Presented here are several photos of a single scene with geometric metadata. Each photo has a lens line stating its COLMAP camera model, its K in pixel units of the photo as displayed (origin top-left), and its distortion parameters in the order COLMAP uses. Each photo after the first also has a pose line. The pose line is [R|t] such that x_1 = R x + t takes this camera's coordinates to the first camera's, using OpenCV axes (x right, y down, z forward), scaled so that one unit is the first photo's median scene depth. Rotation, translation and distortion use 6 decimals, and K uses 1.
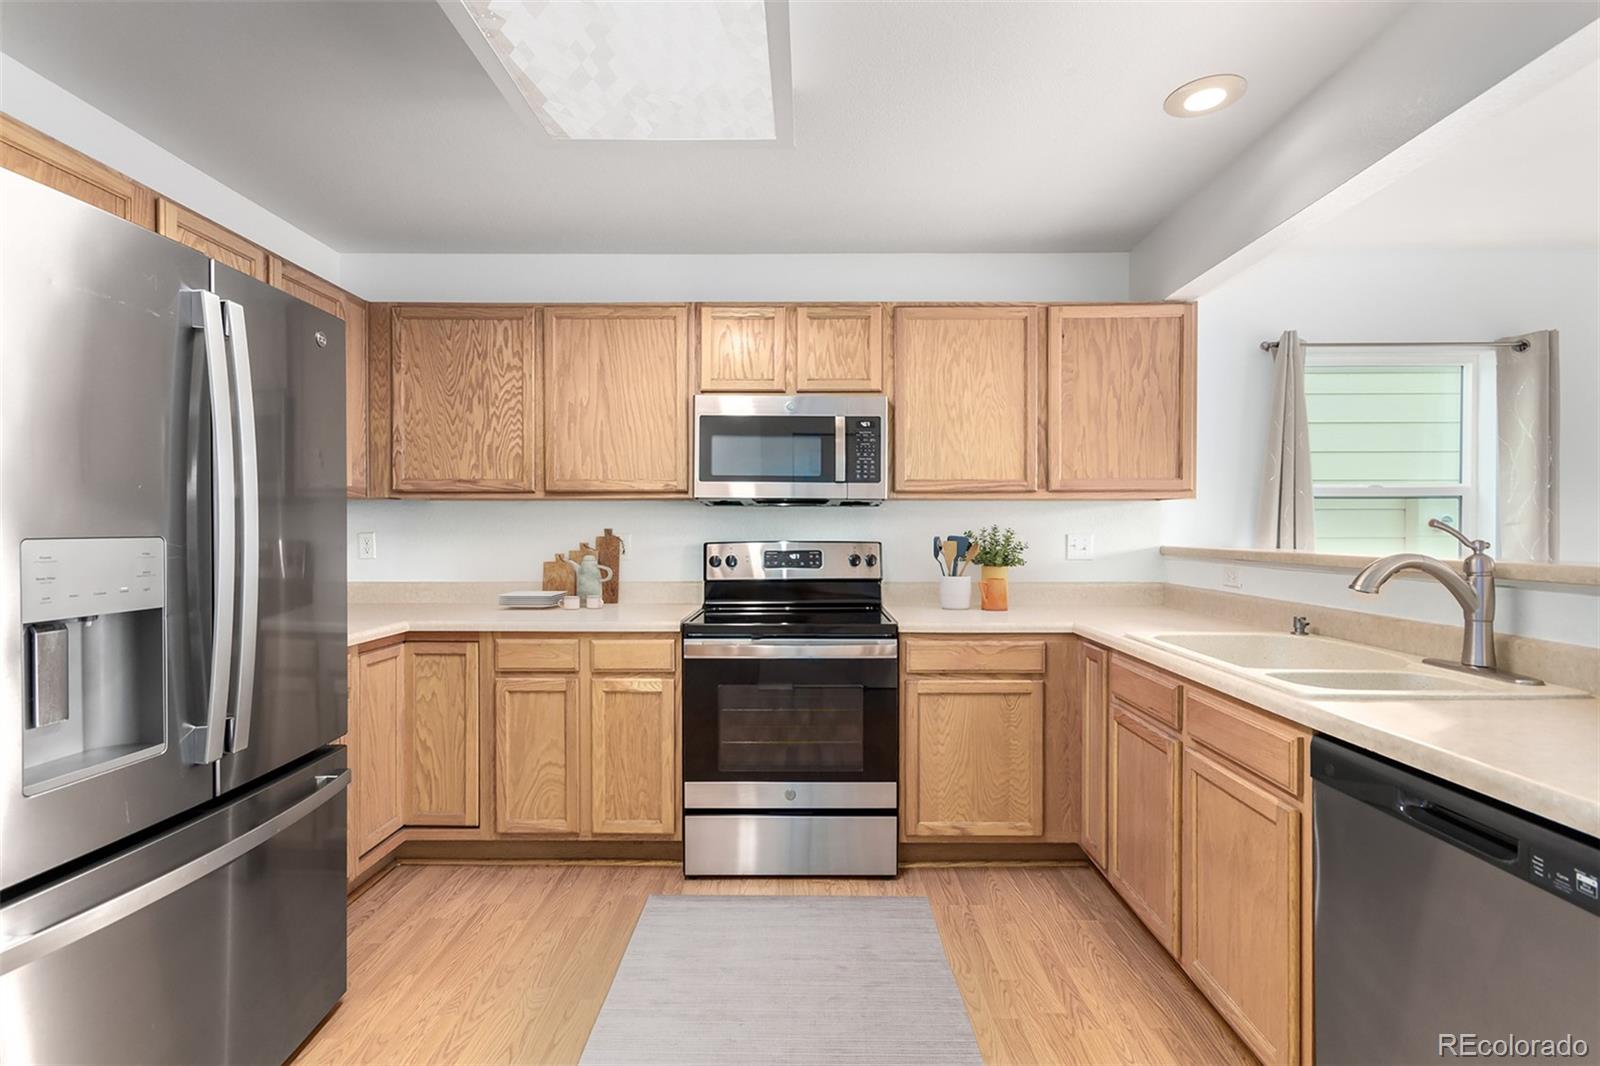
lens RADIAL K [[732.7, 0, 801.1], [0, 732.7, 534.8], [0, 0, 1]] dist [-0.003648, 0.003358]
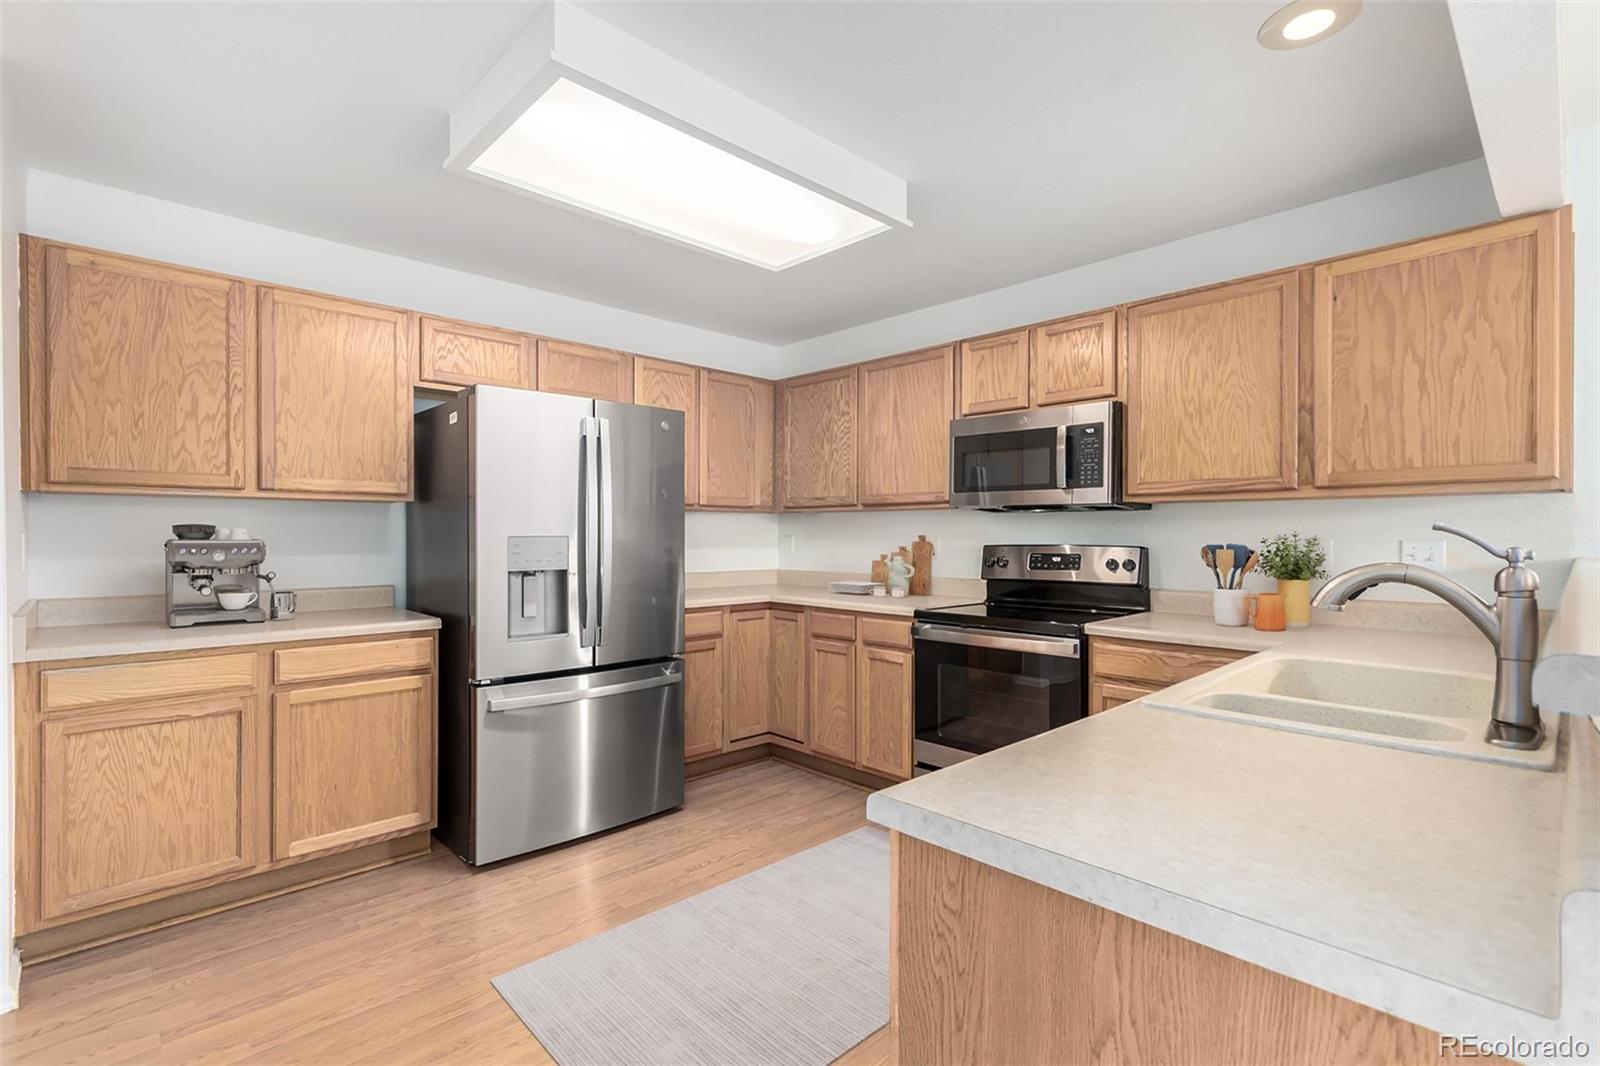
lens RADIAL K [[732.7, 0, 789.5], [0, 732.7, 535.4], [0, 0, 1]] dist [-0.003648, 0.003358]
pose [[0.693335, 0.002386, -0.720611, 0.525872], [-0.007776, 0.999961, -0.004171, 0.002464], [0.720573, 0.008496, 0.693327, -0.007072]]
